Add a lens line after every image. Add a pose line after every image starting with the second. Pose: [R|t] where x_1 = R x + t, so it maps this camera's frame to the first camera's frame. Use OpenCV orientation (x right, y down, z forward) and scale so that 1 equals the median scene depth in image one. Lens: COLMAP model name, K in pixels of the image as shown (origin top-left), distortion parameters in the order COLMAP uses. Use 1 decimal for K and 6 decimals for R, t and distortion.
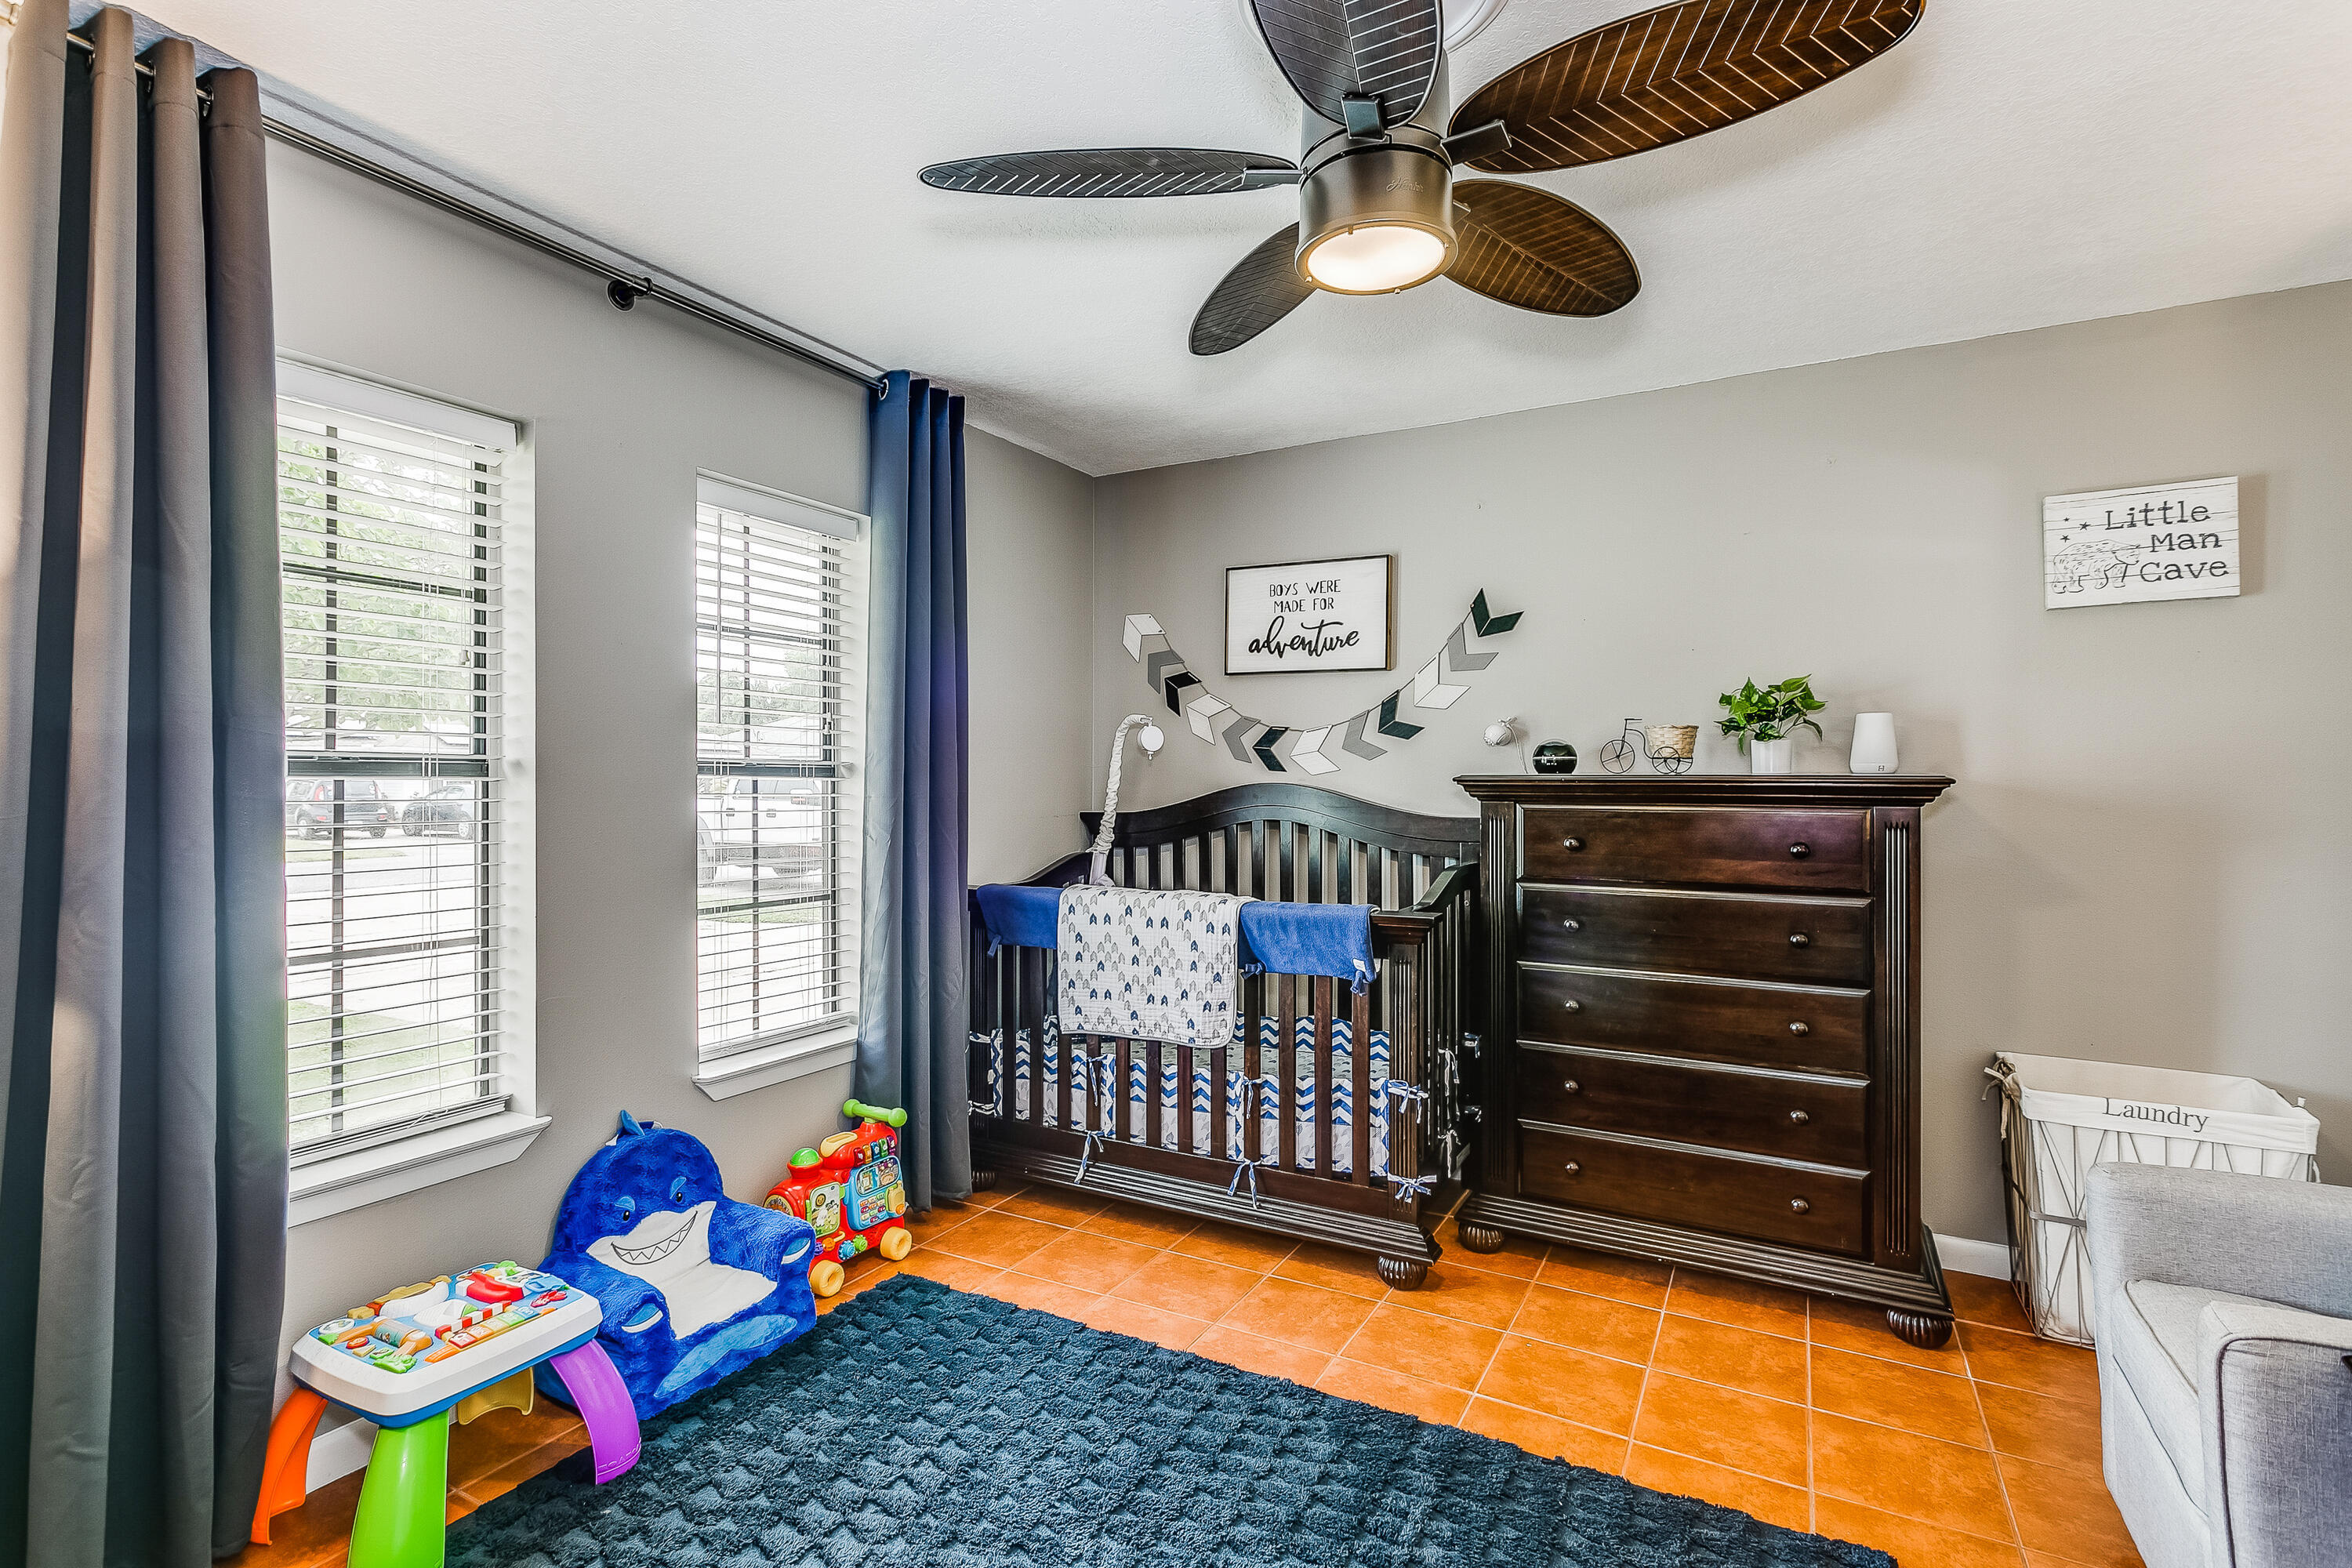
lens RADIAL K [[1153.1, 0, 1164.9], [0, 1153.1, 773.0], [0, 0, 1]] dist [0.004636, 0.000767]
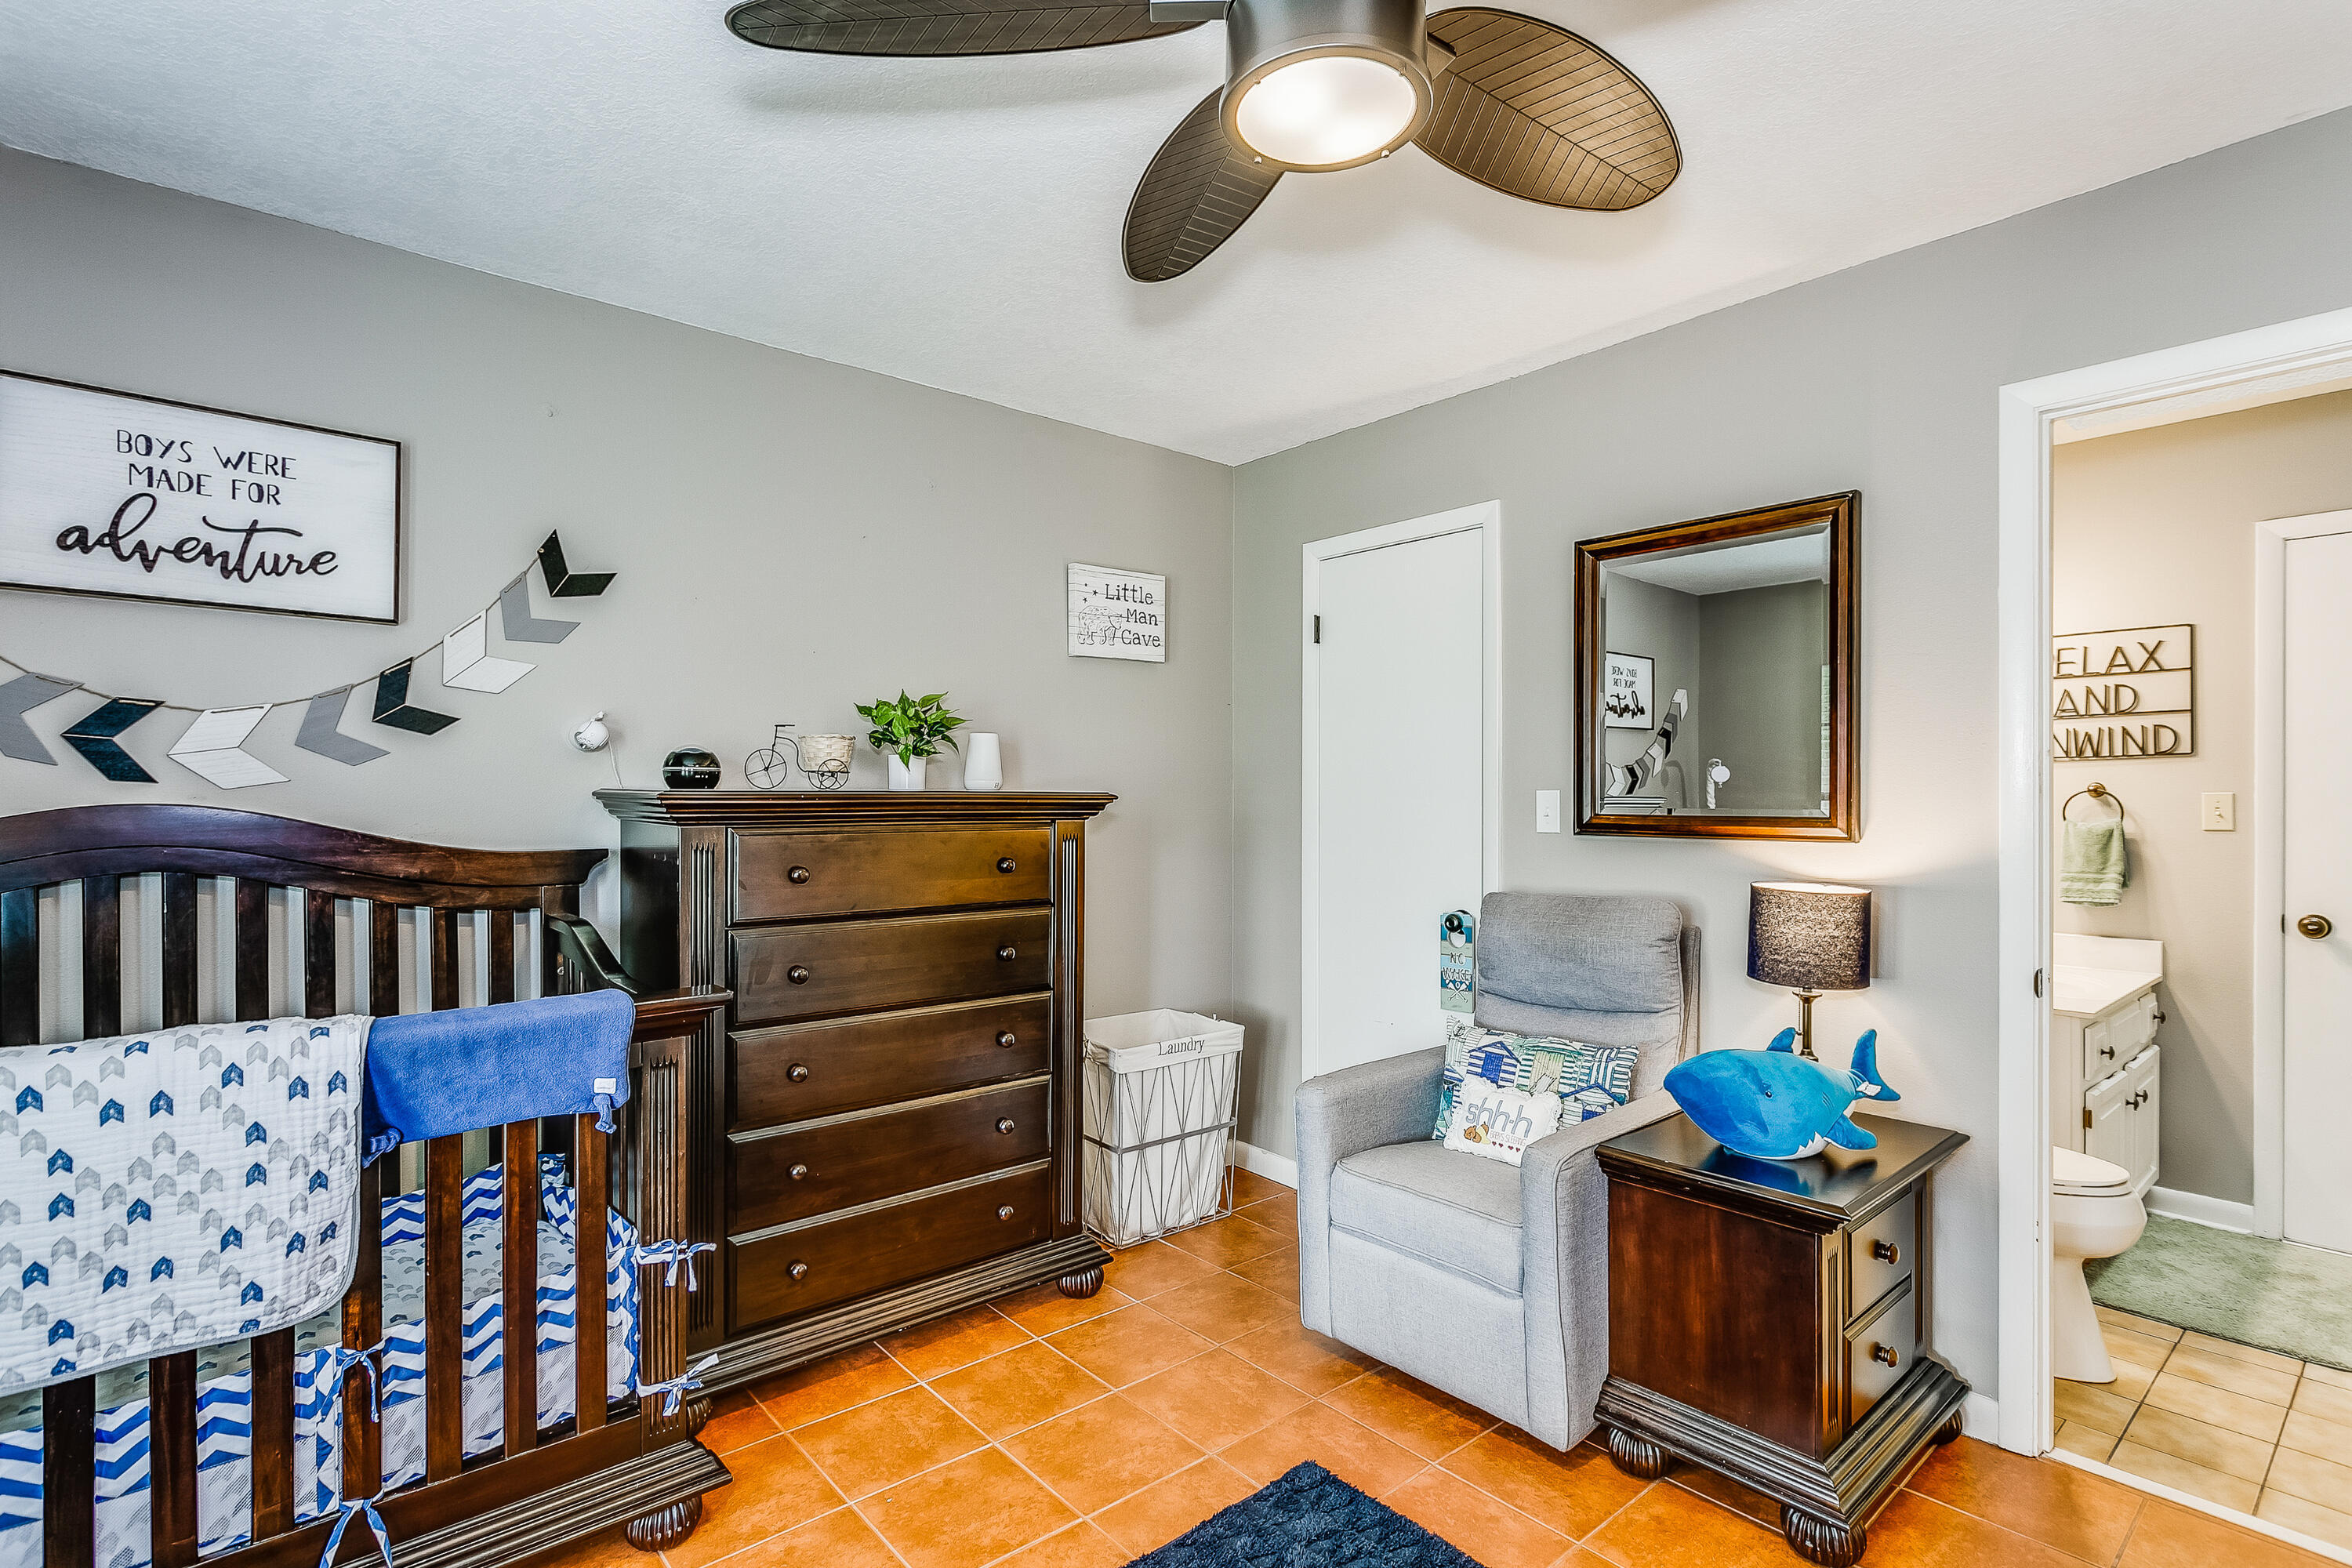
lens RADIAL K [[1140.9, 0, 1179.5], [0, 1140.9, 794.3], [0, 0, 1]] dist [0.004855, 0.000579]
pose [[0.327432, -0.001268, 0.944874, -0.311773], [-0.004469, 0.999986, 0.002890, 0.000615], [-0.944864, -0.005169, 0.327421, 0.463859]]
